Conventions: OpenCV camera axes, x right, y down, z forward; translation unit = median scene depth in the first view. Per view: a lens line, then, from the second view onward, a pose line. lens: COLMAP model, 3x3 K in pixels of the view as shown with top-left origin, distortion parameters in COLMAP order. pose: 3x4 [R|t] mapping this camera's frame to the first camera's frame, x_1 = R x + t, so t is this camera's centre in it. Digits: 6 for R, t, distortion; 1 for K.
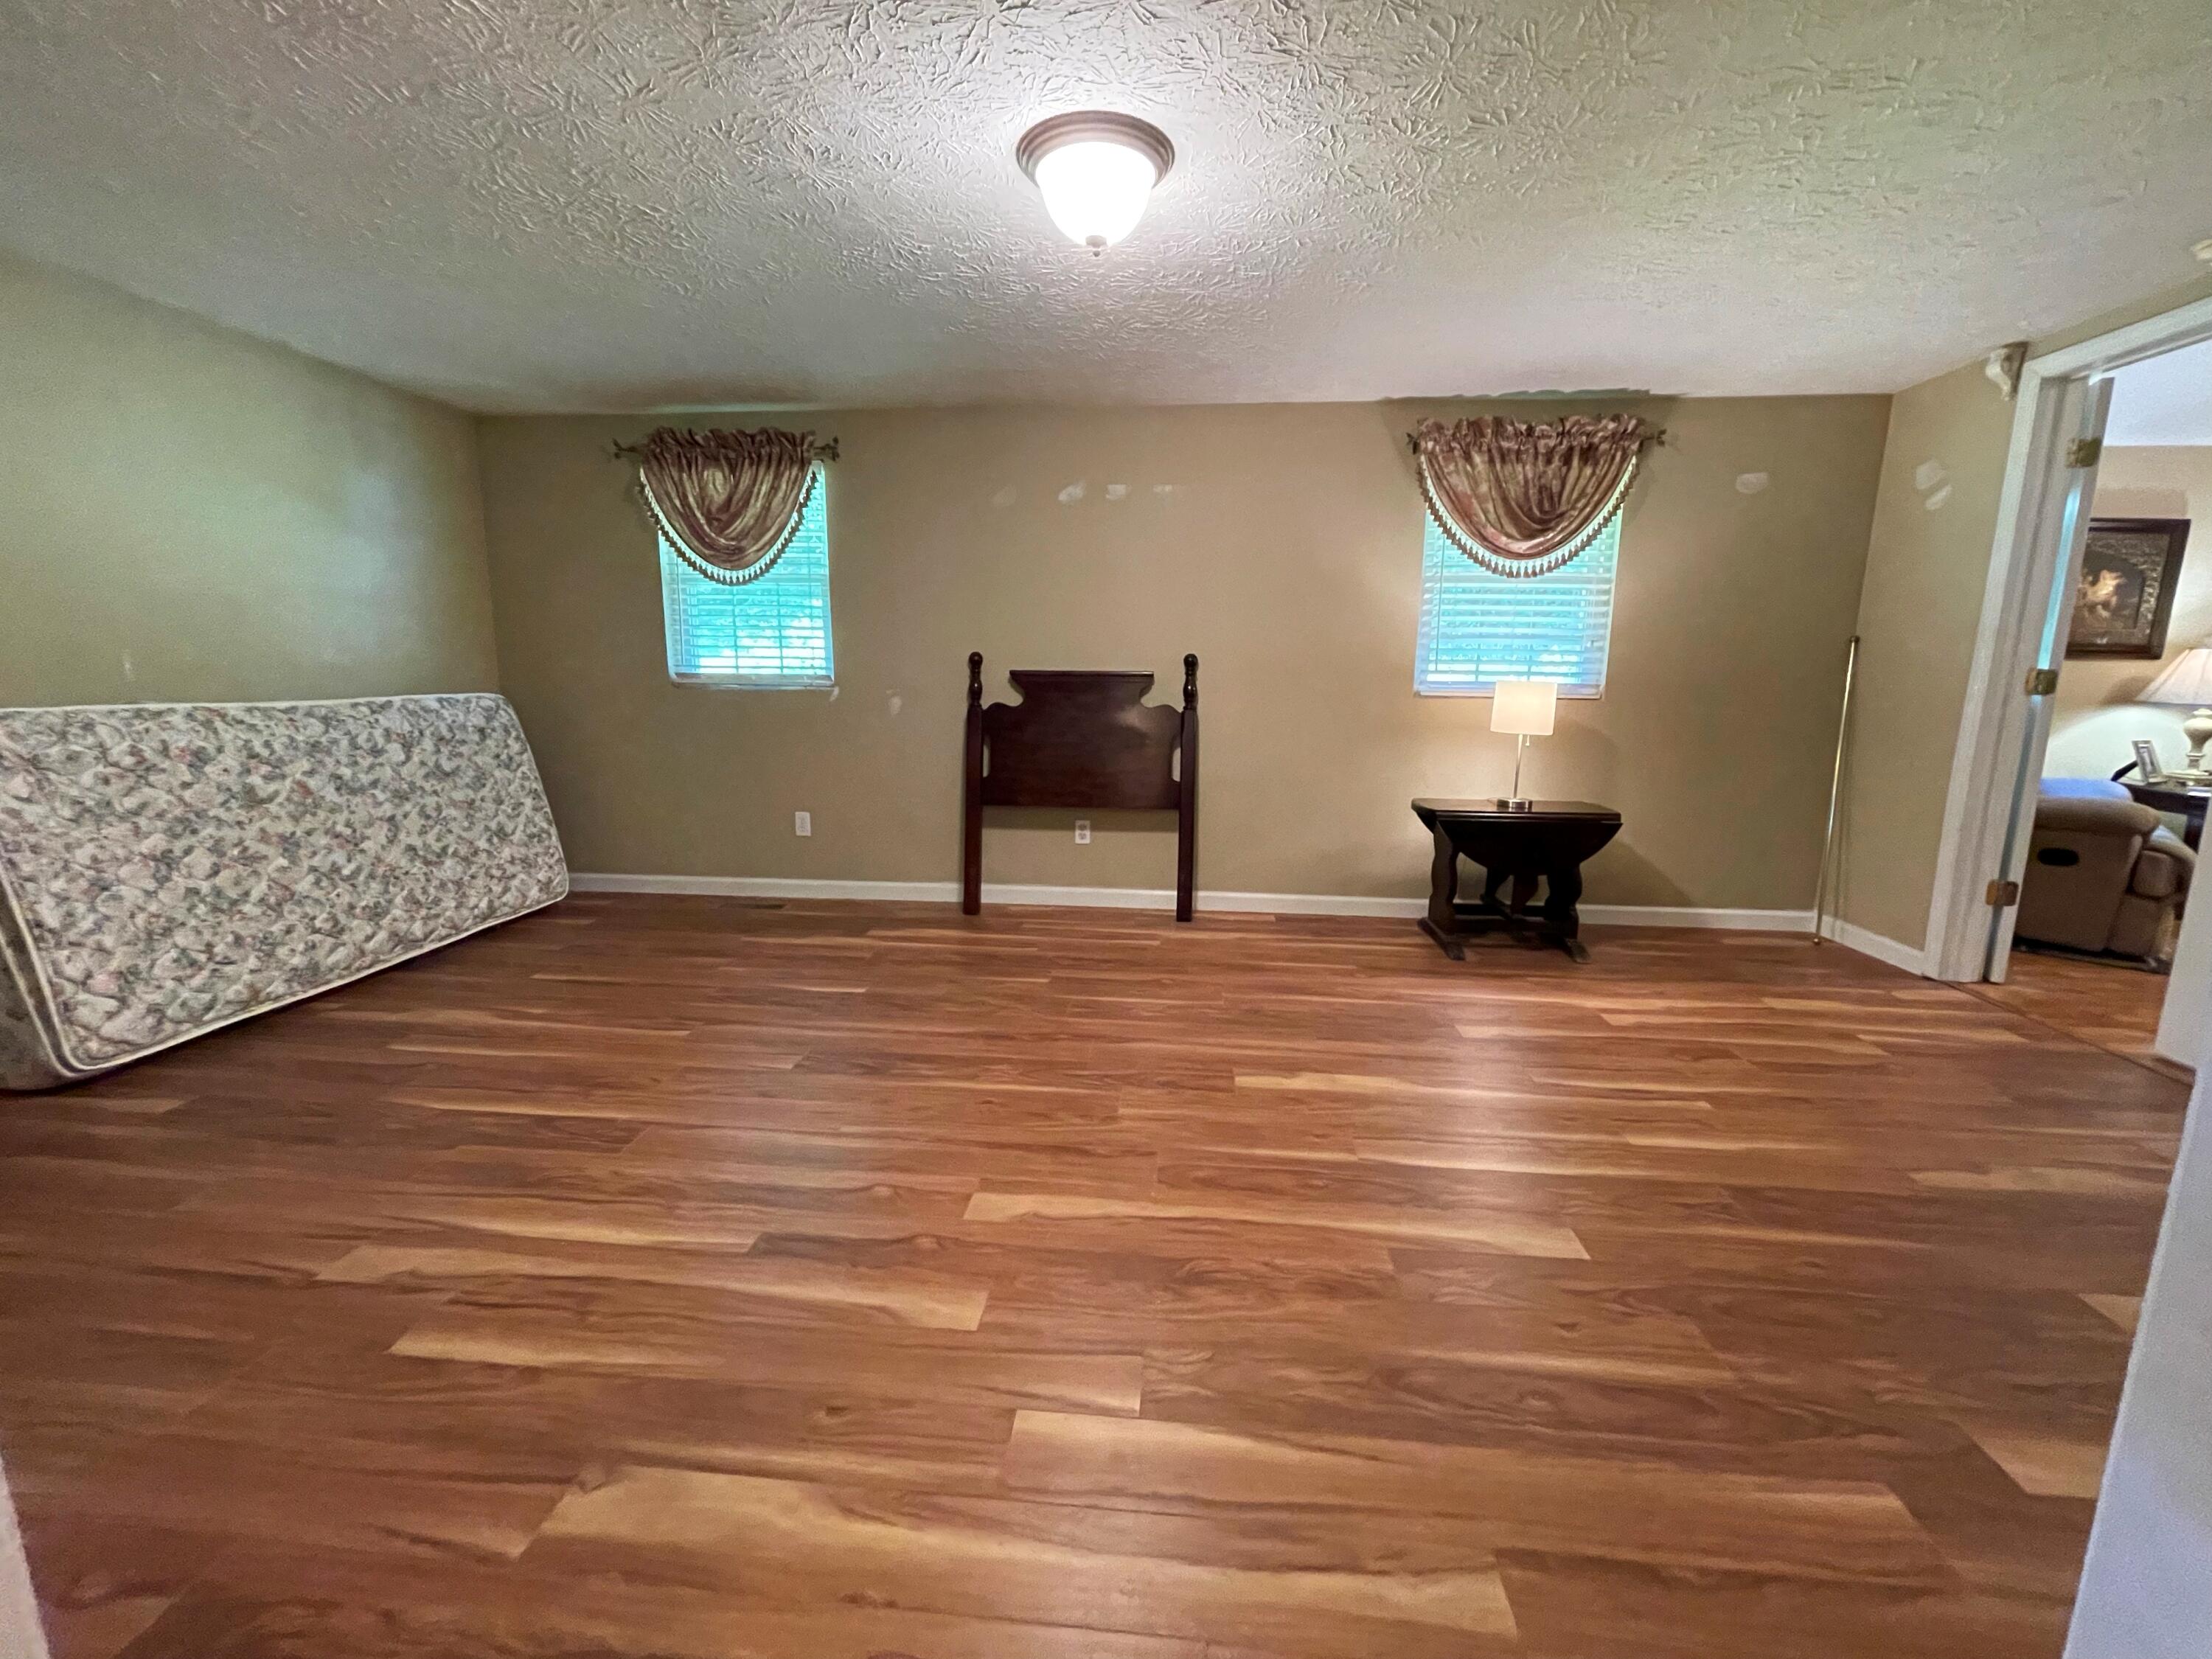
lens RADIAL K [[901.0, 0, 1119.4], [0, 901.0, 808.1], [0, 0, 1]] dist [-0.001169, -0.000077]
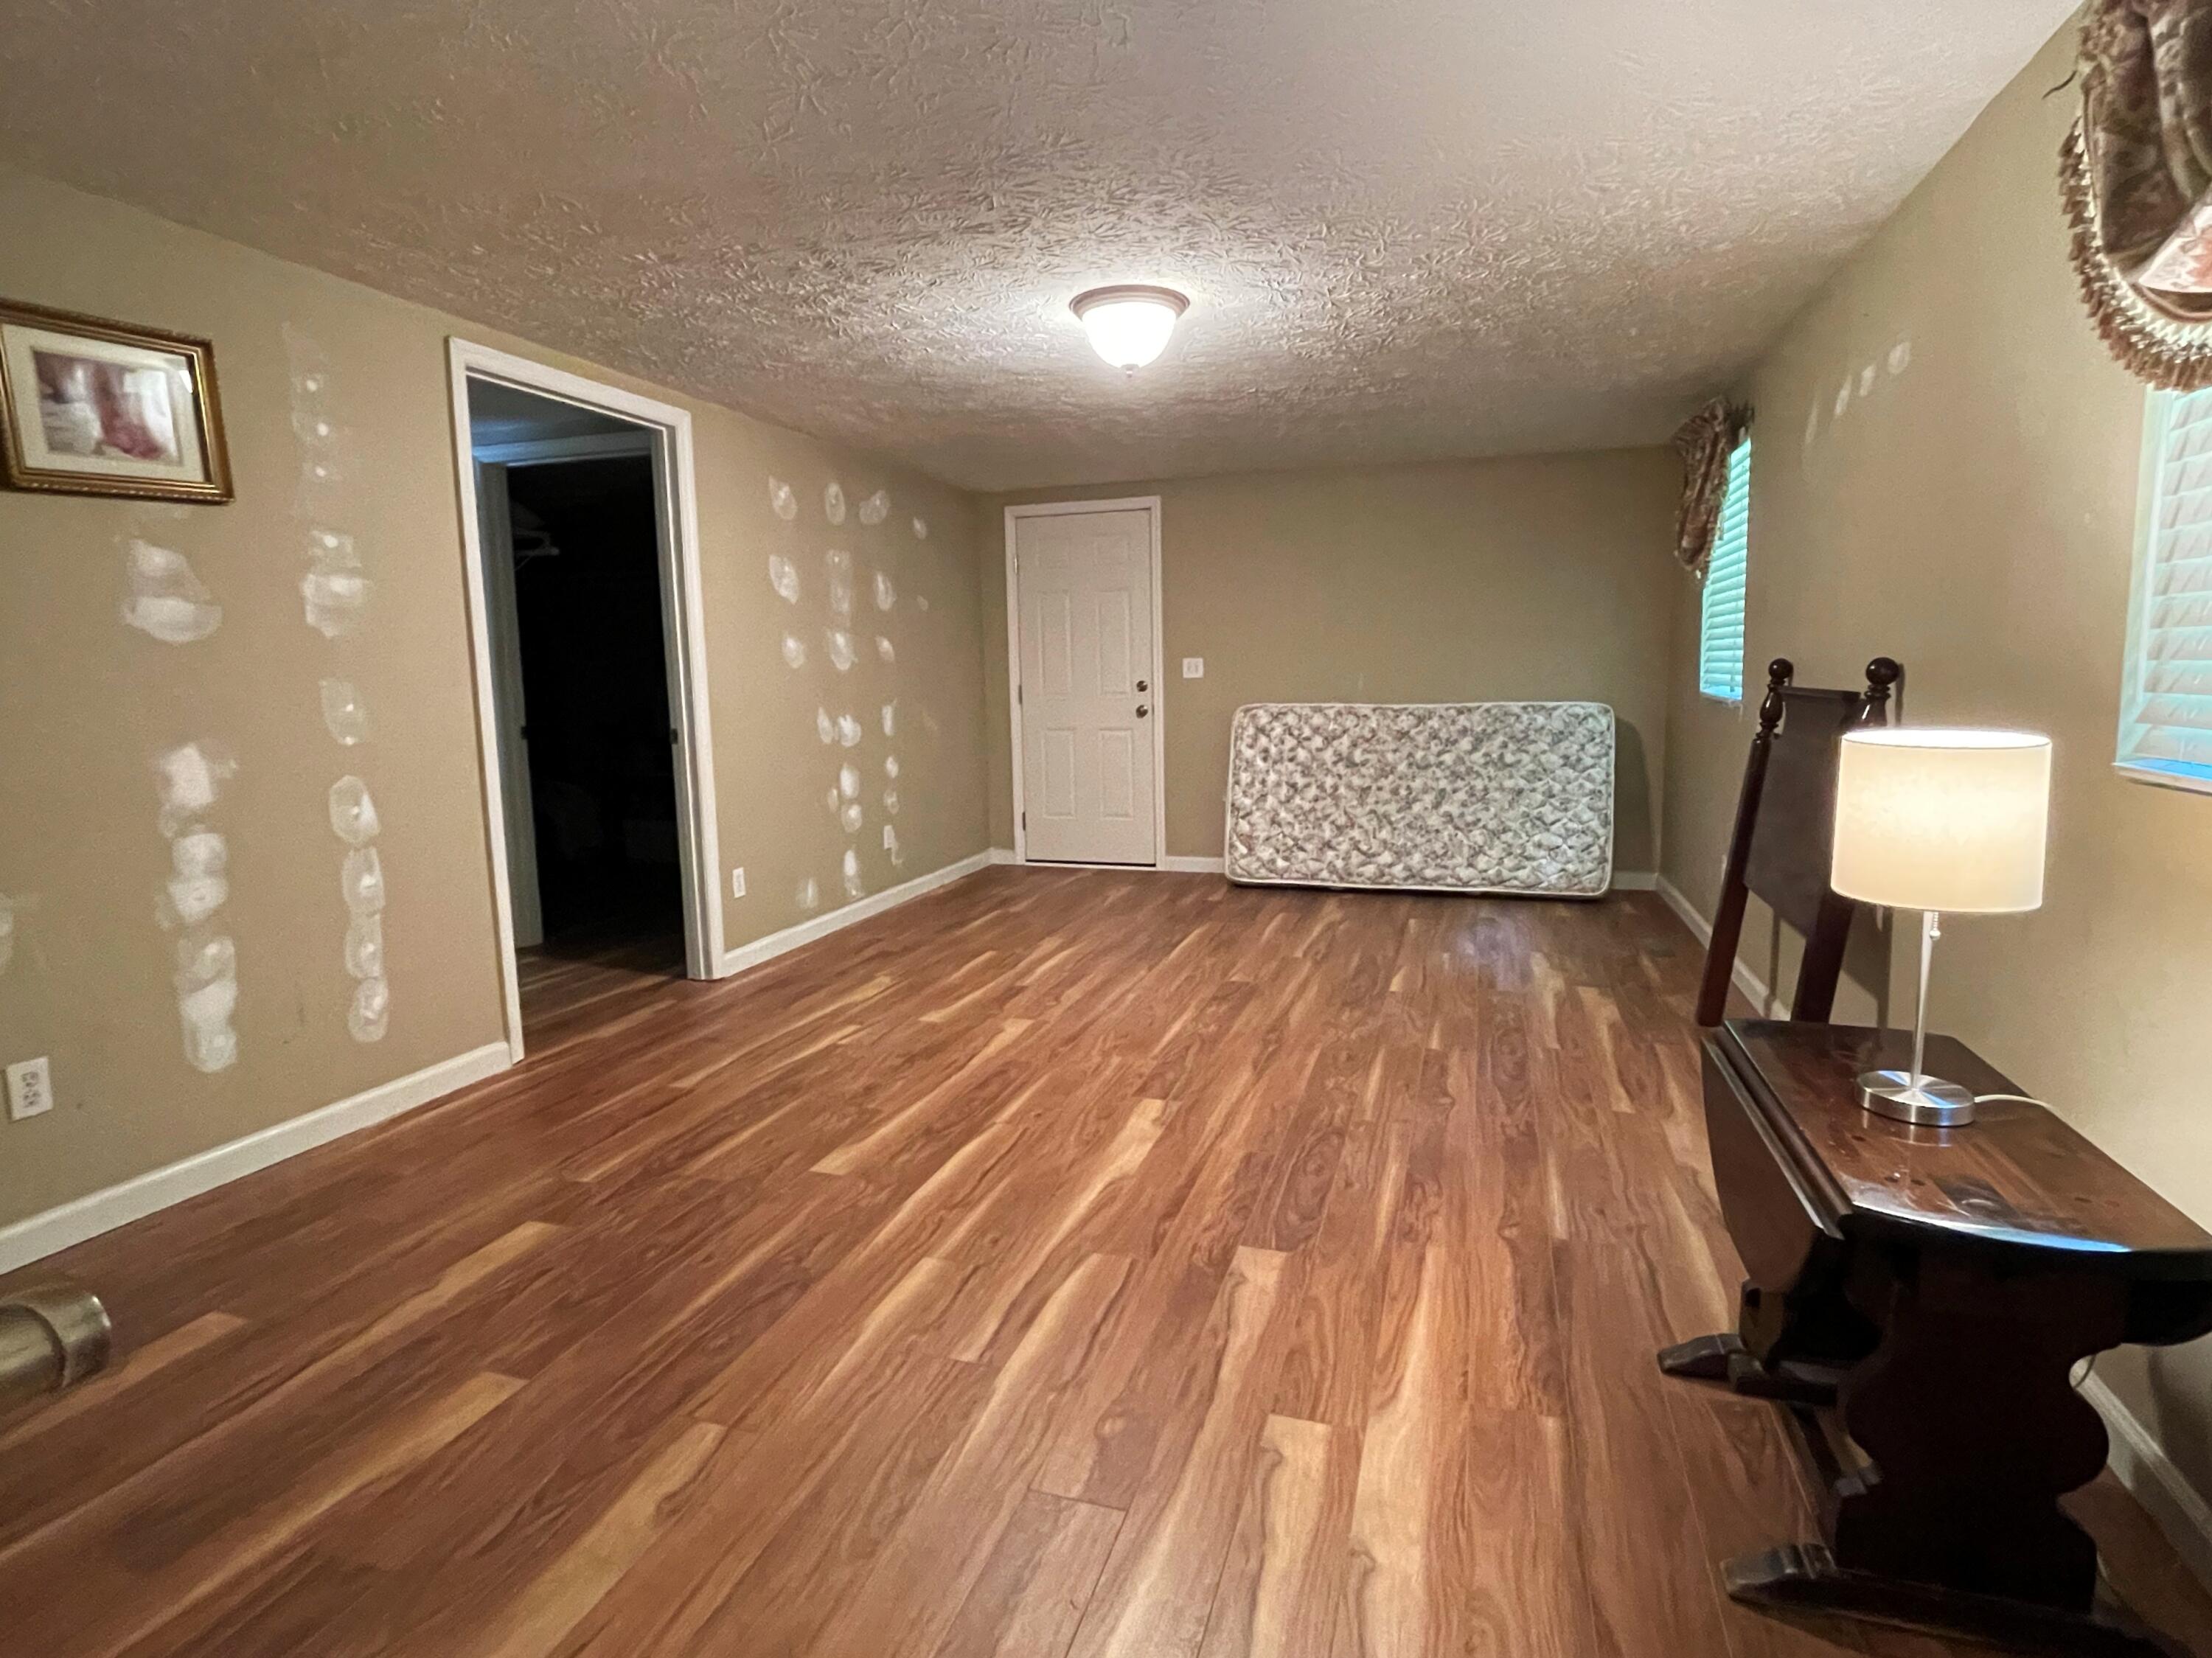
lens RADIAL K [[1160.0, 0, 1111.8], [0, 1160.0, 838.6], [0, 0, 1]] dist [0.000110, -0.003500]
pose [[-0.236611, 0.136744, -0.961934, 0.956681], [-0.136071, 0.975626, 0.172161, -0.142359], [0.962029, 0.171627, -0.212237, 0.833043]]
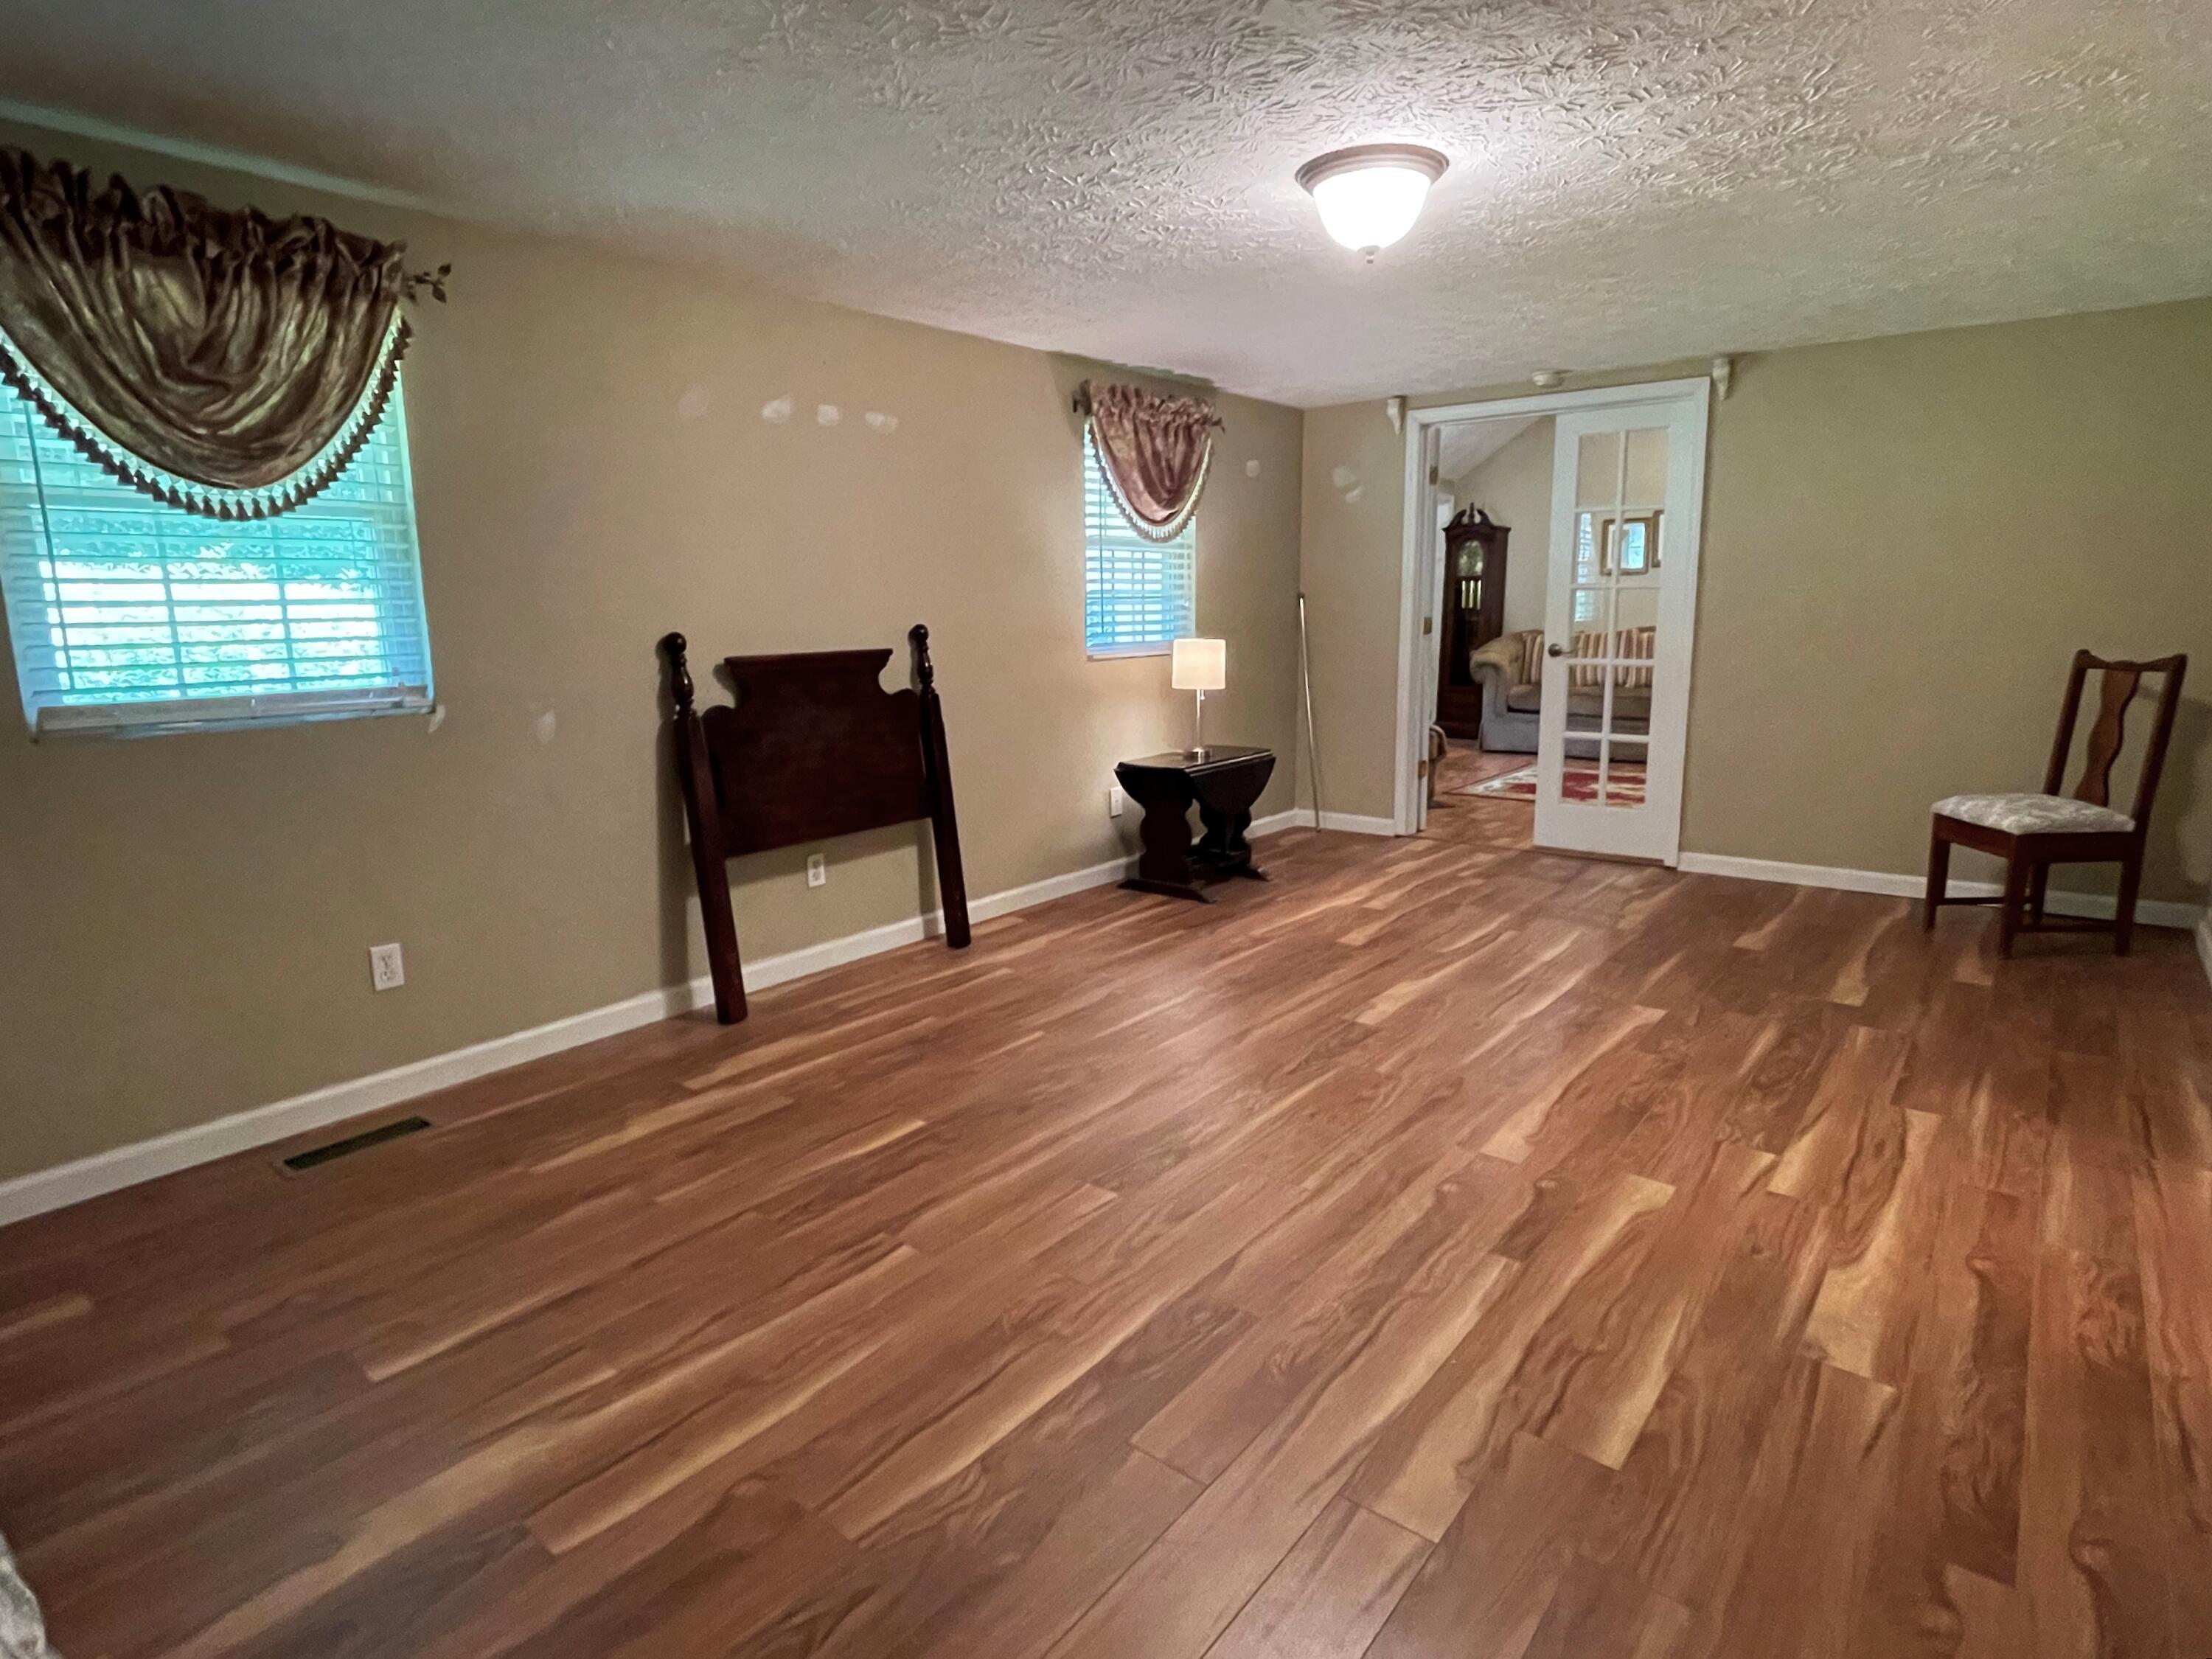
lens RADIAL K [[1160.1, 0, 1136.8], [0, 1160.1, 799.4], [0, 0, 1]] dist [0.000110, -0.003500]
pose [[0.553893, -0.159613, 0.817145, -0.794552], [0.148963, 0.984614, 0.091352, -0.093579], [-0.819153, 0.071125, 0.569148, 0.287412]]
